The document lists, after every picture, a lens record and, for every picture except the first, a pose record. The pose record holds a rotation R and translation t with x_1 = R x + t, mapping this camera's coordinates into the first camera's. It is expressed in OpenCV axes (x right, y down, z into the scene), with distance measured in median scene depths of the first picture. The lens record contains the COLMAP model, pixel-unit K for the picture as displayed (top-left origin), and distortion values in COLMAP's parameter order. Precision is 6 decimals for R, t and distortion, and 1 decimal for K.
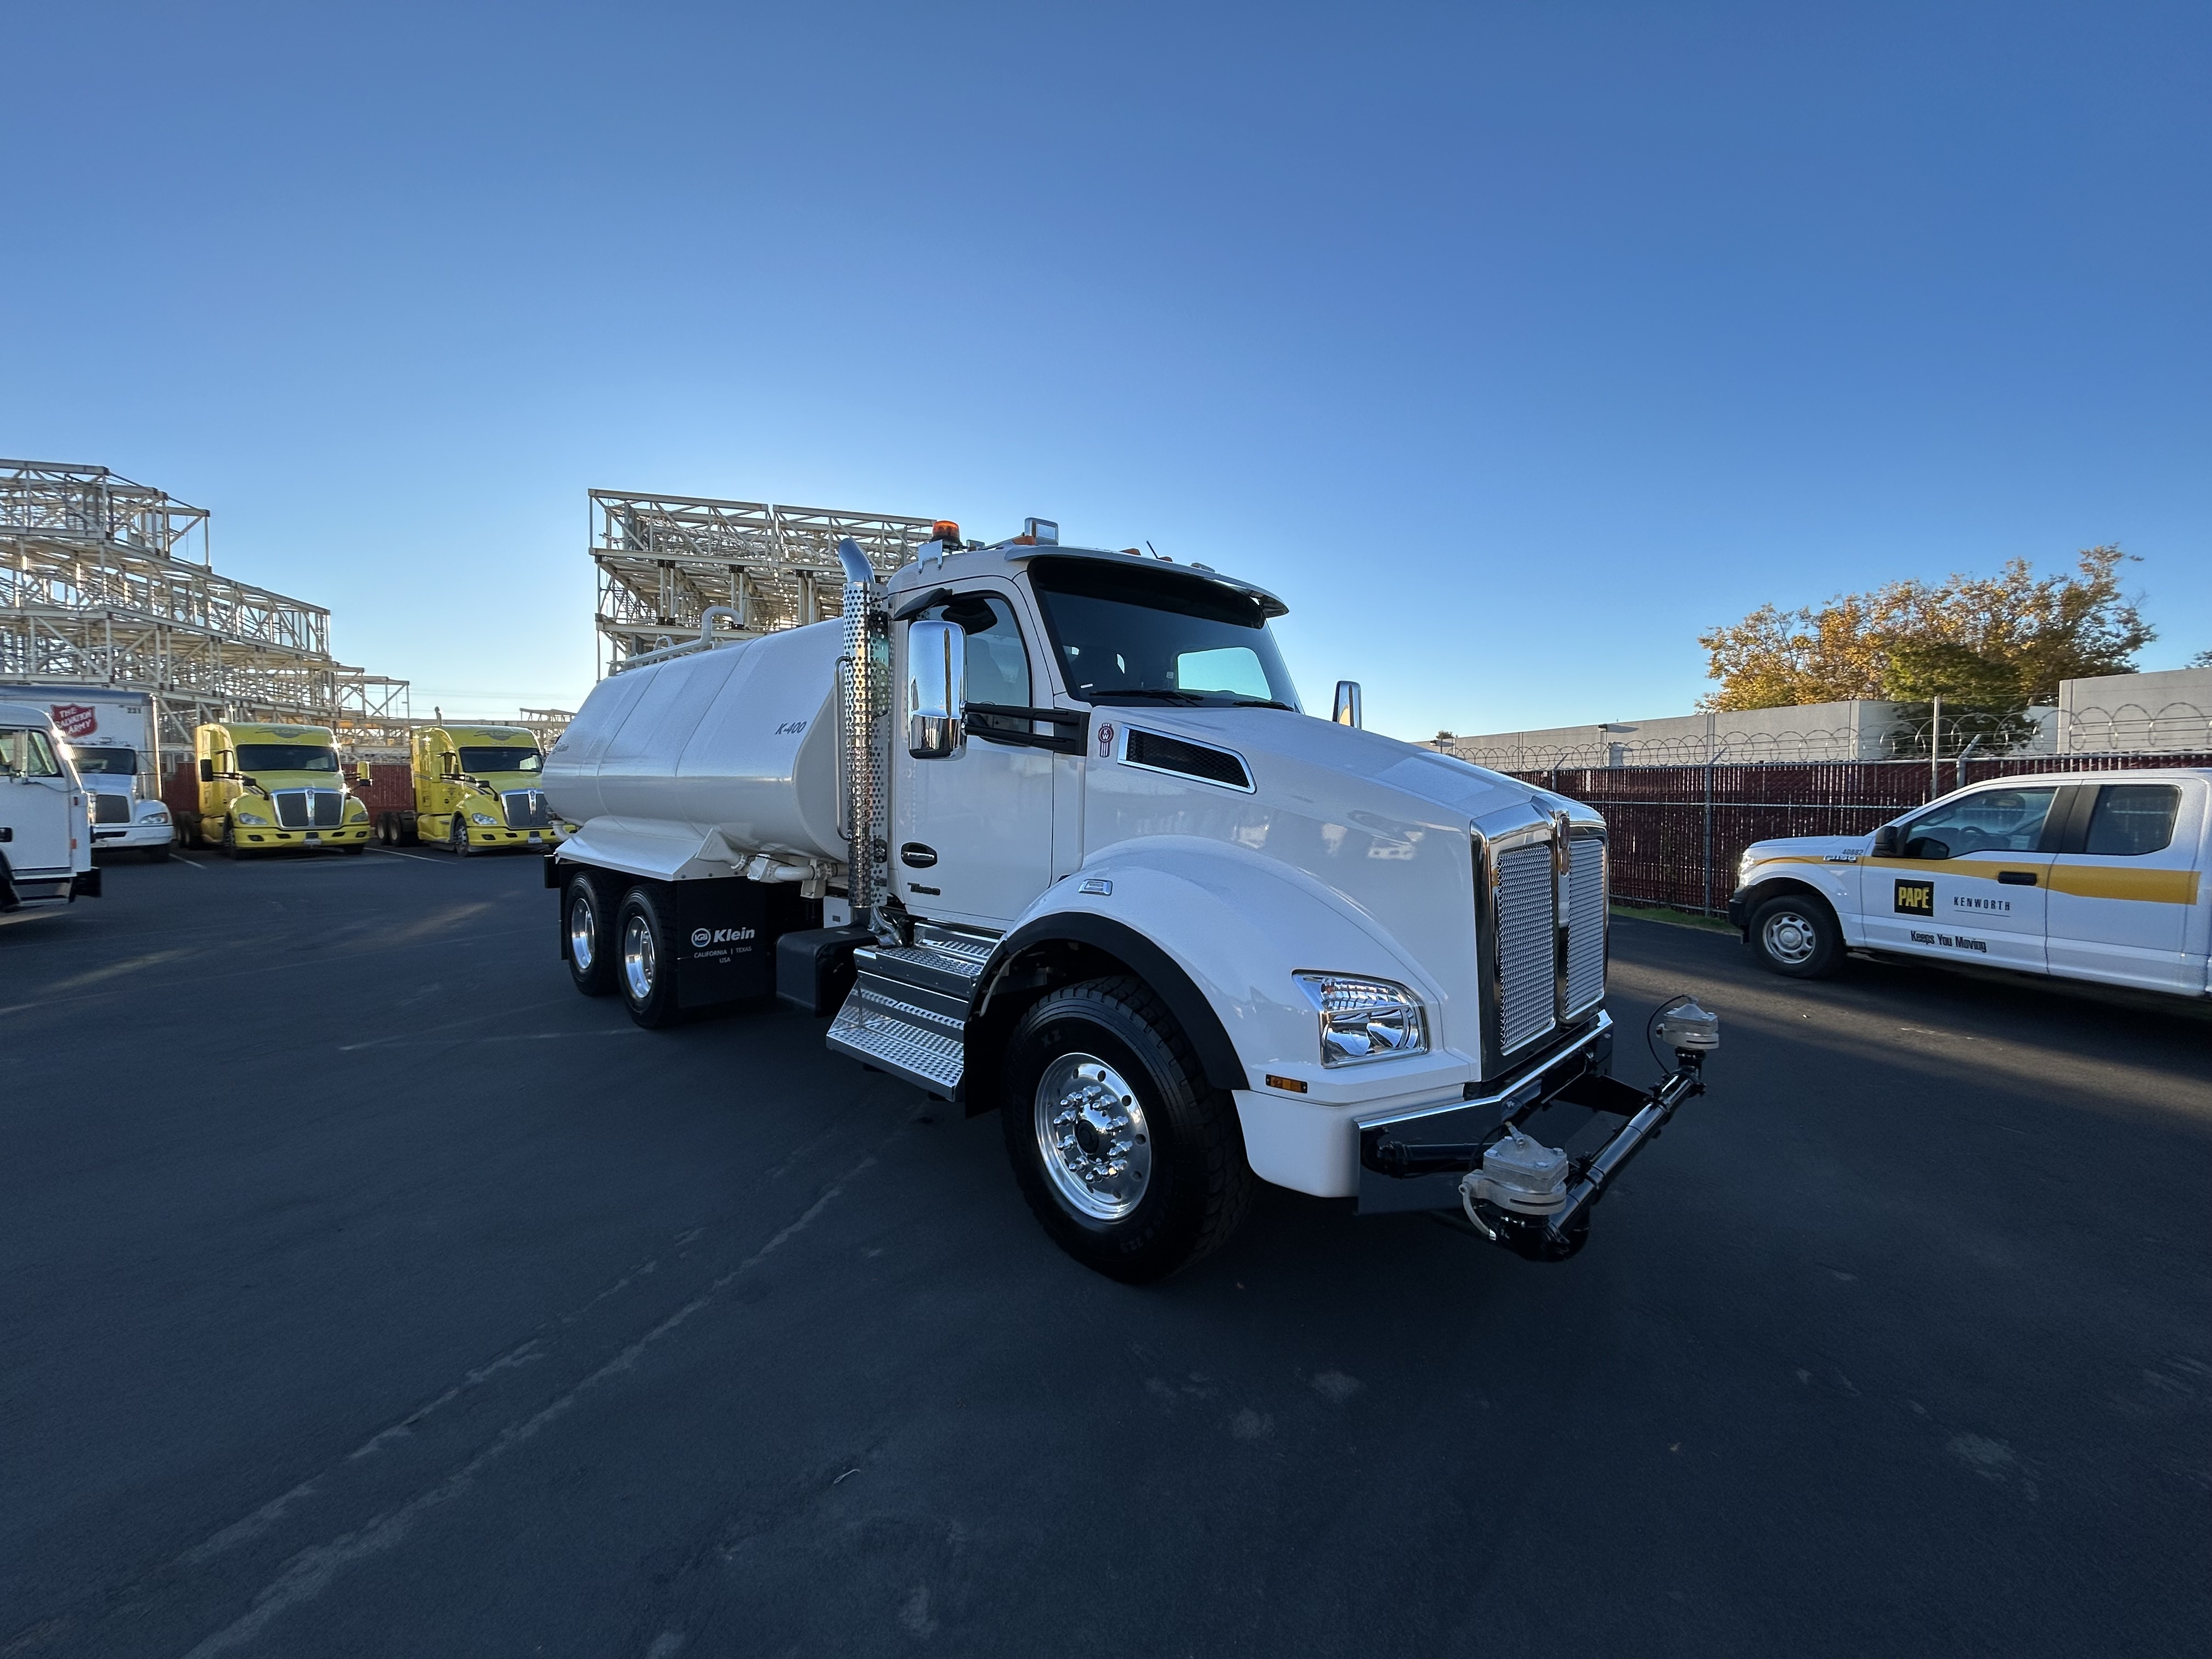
lens RADIAL K [[901.3, 0, 1098.7], [0, 901.3, 829.3], [0, 0, 1]] dist [0.006976, -0.000718]
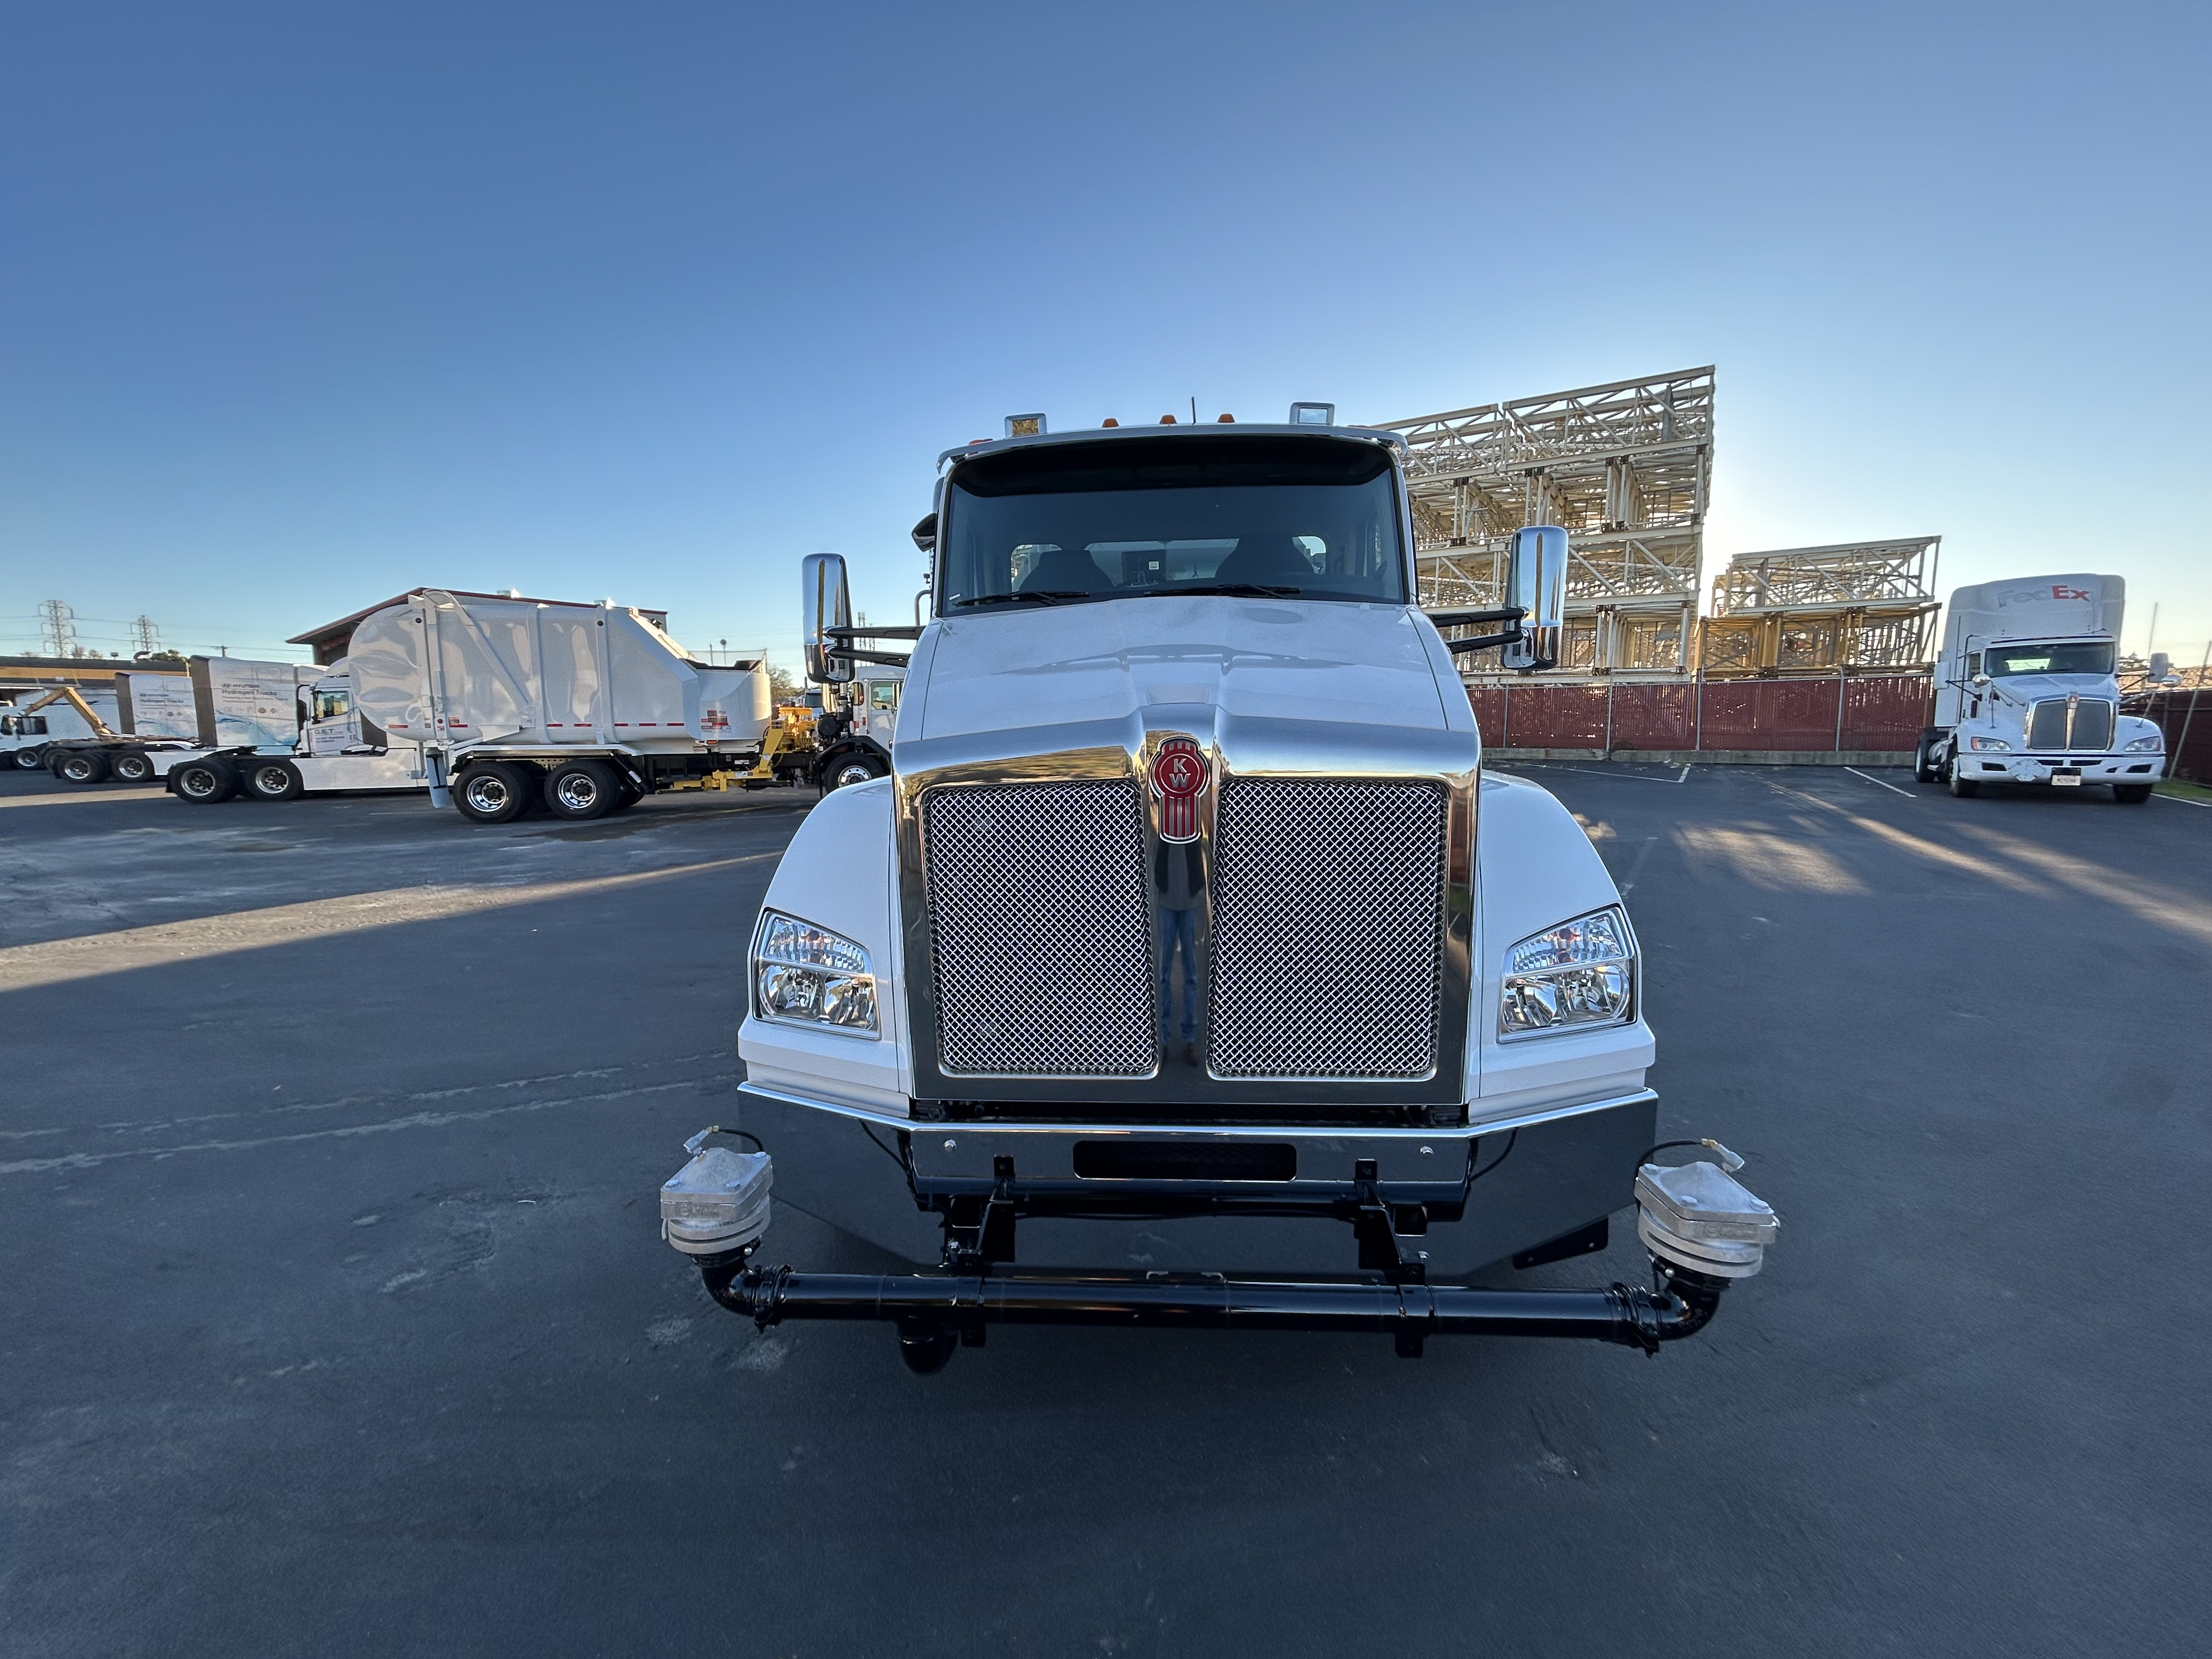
lens RADIAL K [[901.3, 0, 1104.1], [0, 901.3, 828.1], [0, 0, 1]] dist [0.006976, -0.000718]
pose [[0.647032, 0.090747, -0.757044, 0.627829], [-0.027076, 0.995001, 0.096129, -0.014956], [0.761982, -0.041701, 0.646254, 0.375567]]
